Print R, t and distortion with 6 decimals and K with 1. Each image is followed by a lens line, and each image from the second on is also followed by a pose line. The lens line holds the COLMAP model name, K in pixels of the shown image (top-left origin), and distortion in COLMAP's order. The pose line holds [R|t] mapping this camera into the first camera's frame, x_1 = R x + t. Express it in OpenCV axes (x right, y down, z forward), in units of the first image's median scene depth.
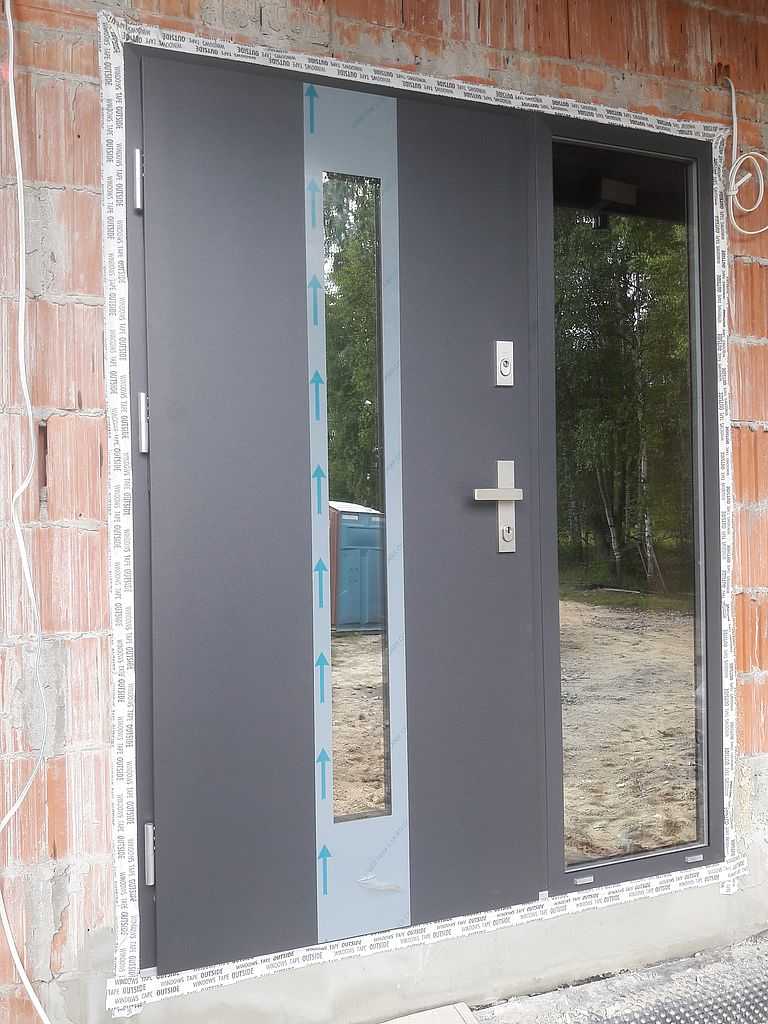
lens RADIAL K [[785.2, 0, 362.7], [0, 785.2, 512.2], [0, 0, 1]] dist [-0.000126, -0.015372]
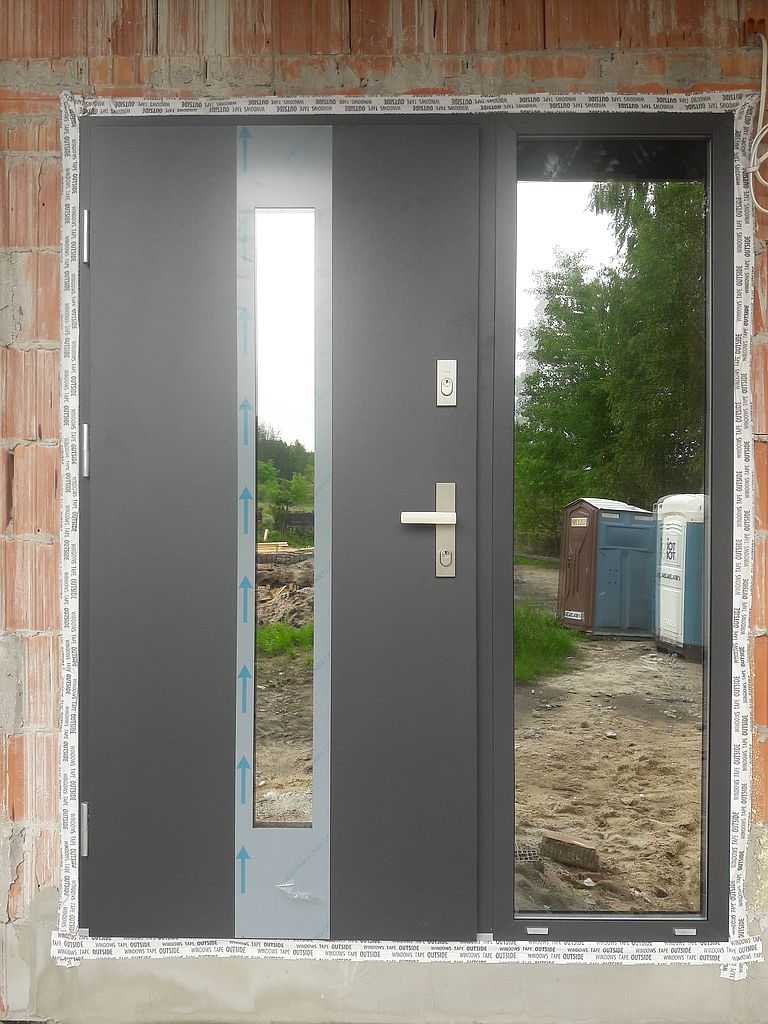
lens RADIAL K [[785.2, 0, 362.7], [0, 785.2, 512.2], [0, 0, 1]] dist [-0.000126, -0.015372]
pose [[0.941721, 0.020283, -0.335784, 0.442073], [-0.017962, 0.999788, 0.010018, -0.040018], [0.335916, -0.003402, 0.941886, 0.057469]]
